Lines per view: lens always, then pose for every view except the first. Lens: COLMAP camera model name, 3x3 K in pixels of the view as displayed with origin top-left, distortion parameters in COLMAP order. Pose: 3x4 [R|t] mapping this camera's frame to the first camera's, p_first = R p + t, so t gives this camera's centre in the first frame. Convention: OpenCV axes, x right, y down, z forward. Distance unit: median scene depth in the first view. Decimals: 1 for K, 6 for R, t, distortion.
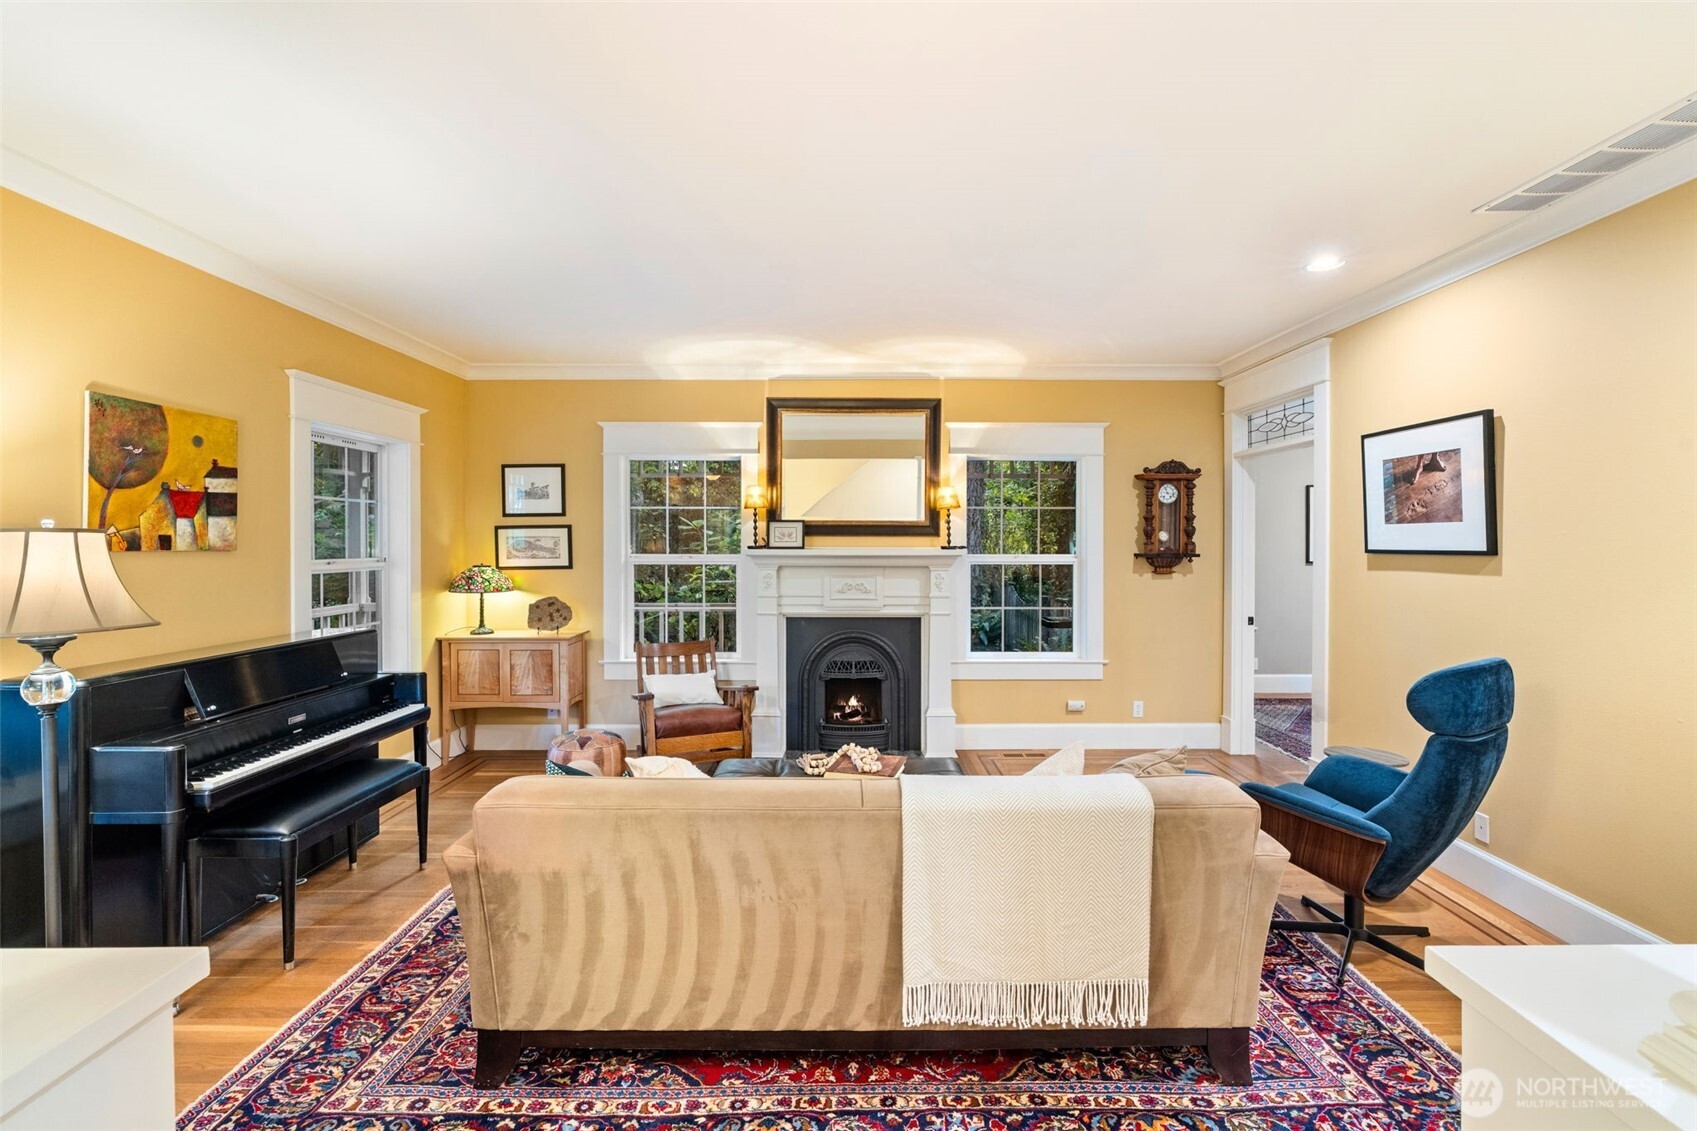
lens RADIAL K [[765.3, 0, 852.9], [0, 765.3, 548.0], [0, 0, 1]] dist [-0.004122, 0.000087]
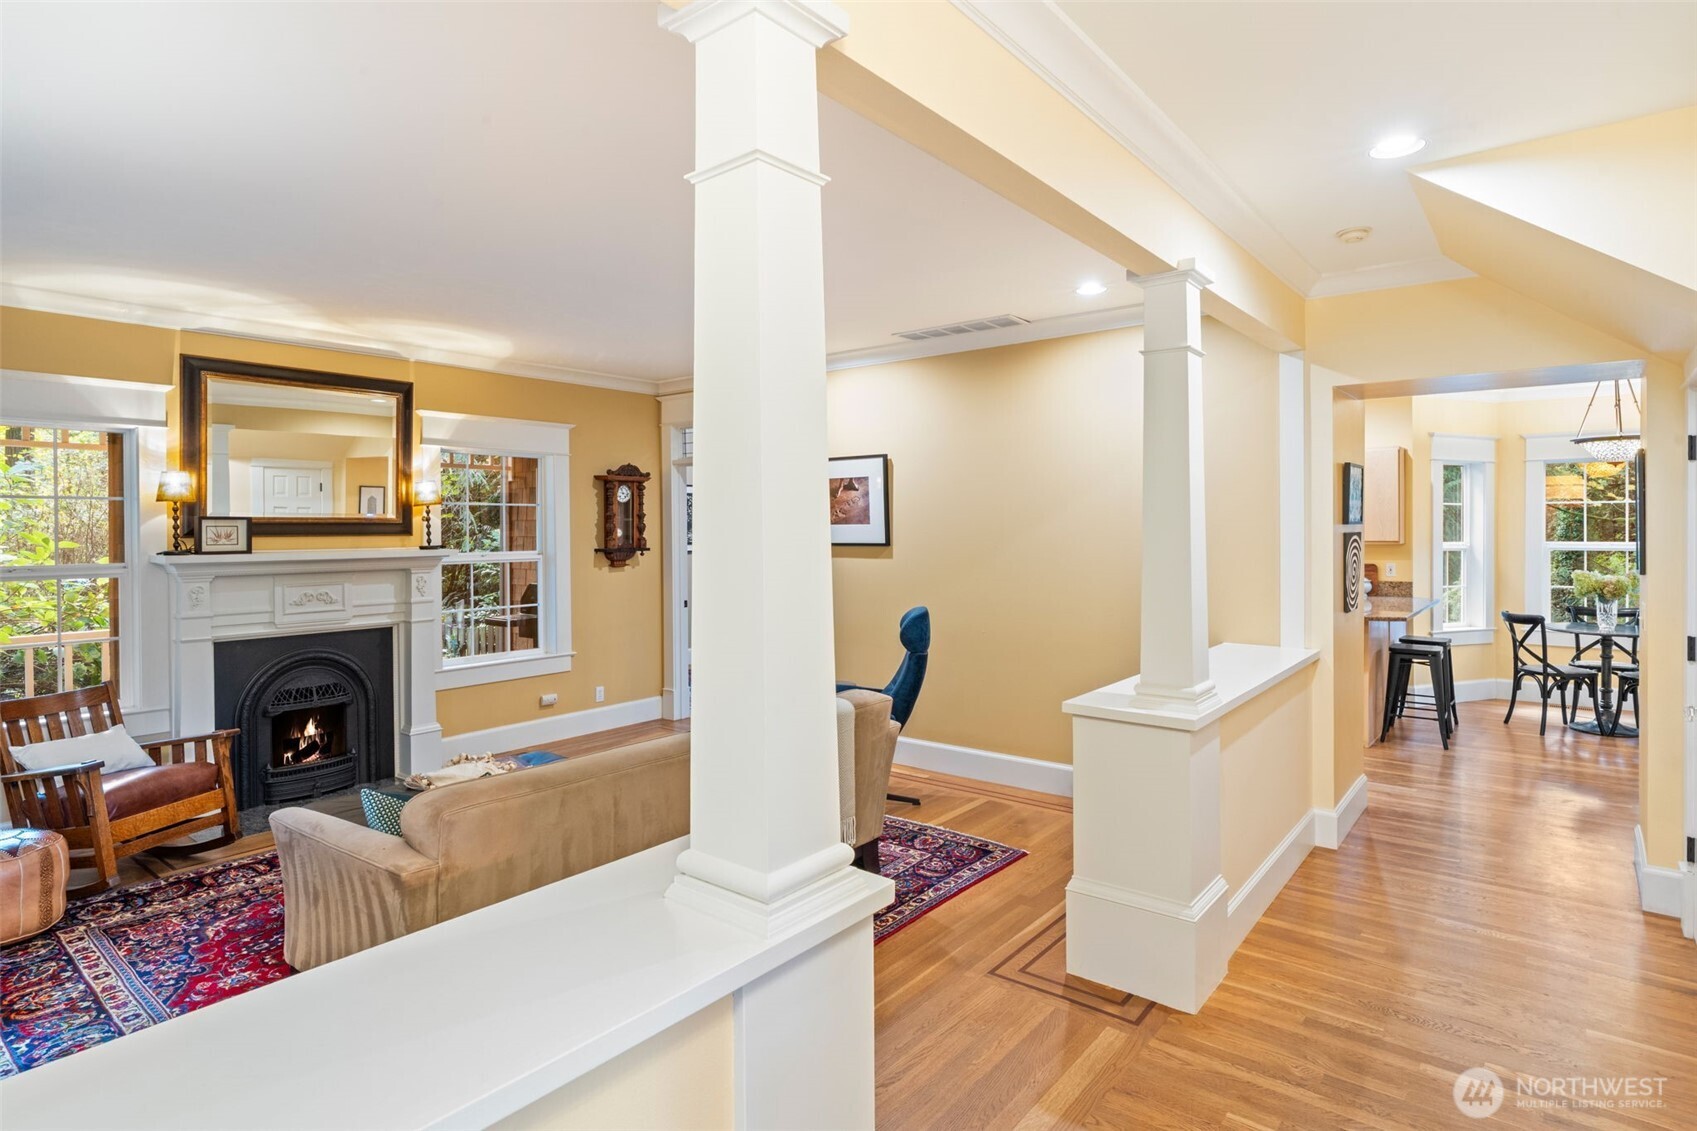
lens RADIAL K [[896.7, 0, 853.1], [0, 896.7, 535.7], [0, 0, 1]] dist [-0.005019, 0.001066]
pose [[0.626287, -0.012667, 0.779489, -0.389341], [0.013684, 0.999893, 0.005254, -0.013118], [-0.779472, 0.007376, 0.626393, -0.066903]]
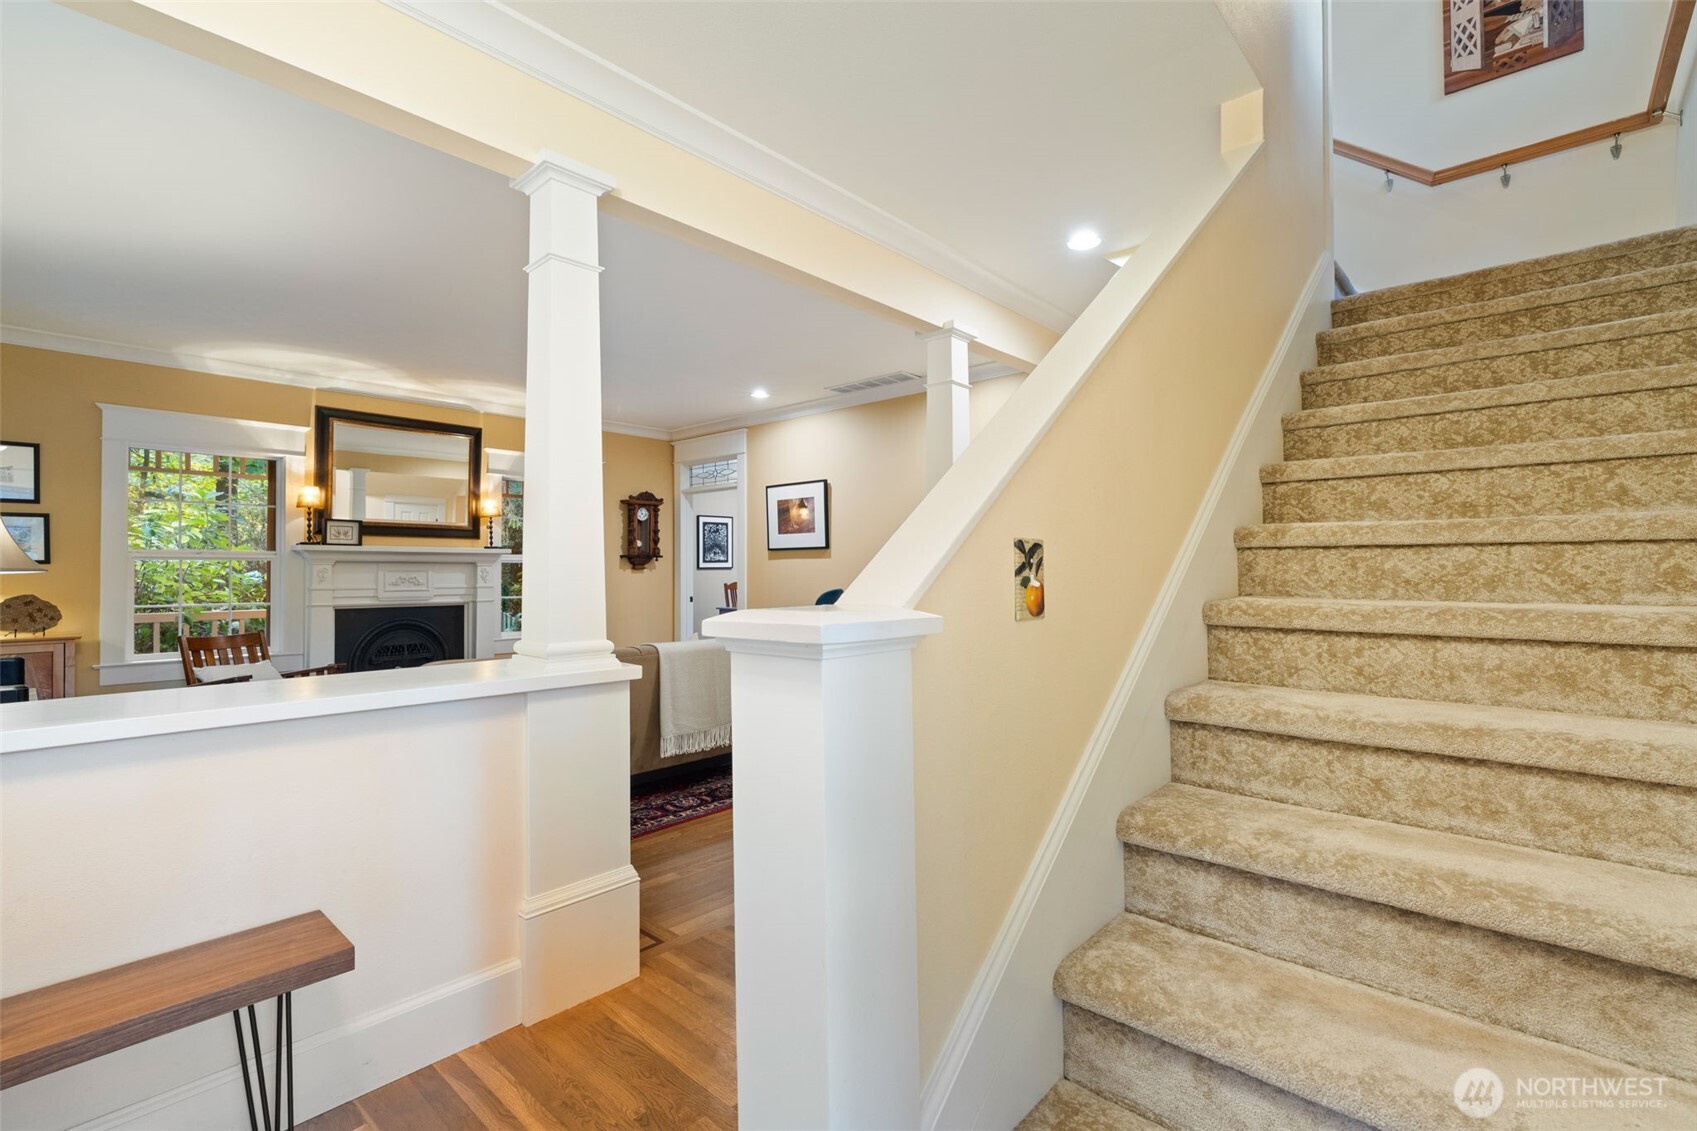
lens RADIAL K [[760.9, 0, 848.5], [0, 760.9, 565.5], [0, 0, 1]] dist [-0.005001, 0.000724]
pose [[0.675475, 0.003812, 0.737373, -0.395088], [0.008786, 0.999874, -0.013217, 0.049635], [-0.737330, 0.015407, 0.675357, -0.271642]]
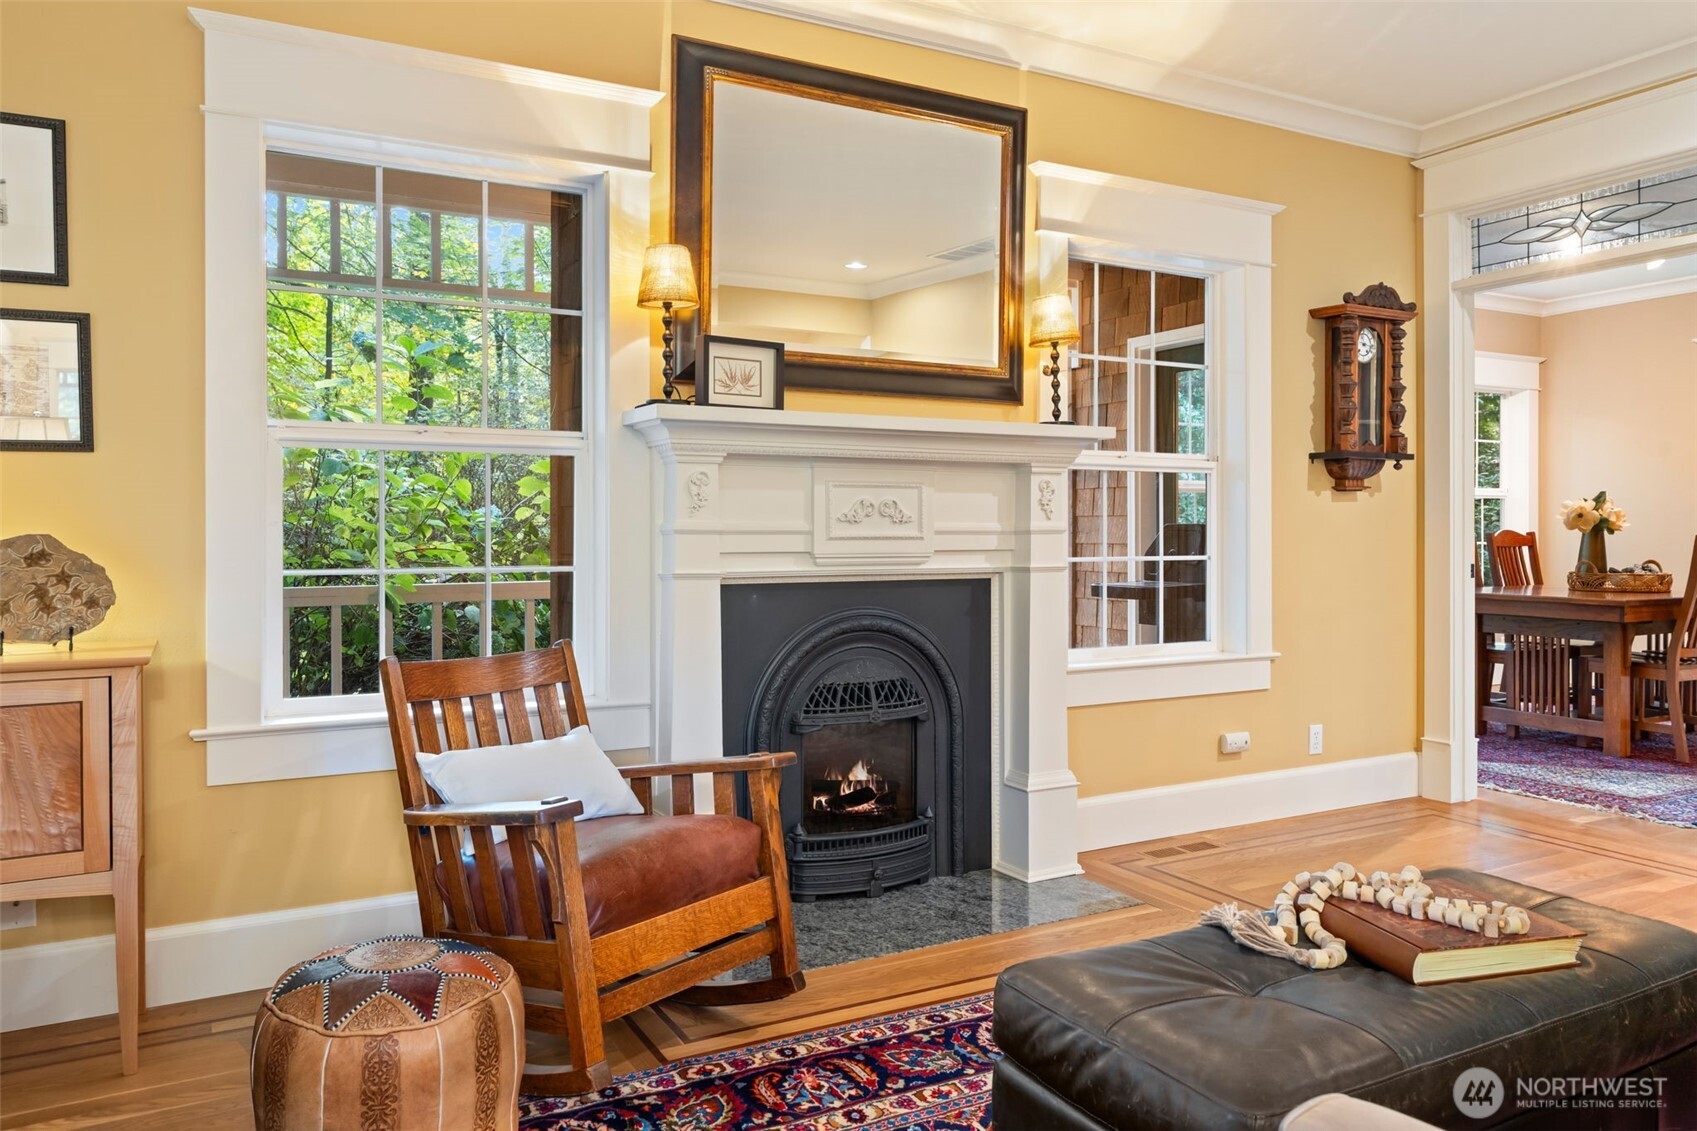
lens RADIAL K [[1193.4, 0, 848.2], [0, 1193.4, 538.0], [0, 0, 1]] dist [-0.002281, 0.001206]
pose [[0.882436, -0.005497, 0.470400, -0.327860], [0.005949, 0.999982, 0.000525, 0.066268], [-0.470394, 0.002336, 0.882453, 0.413731]]
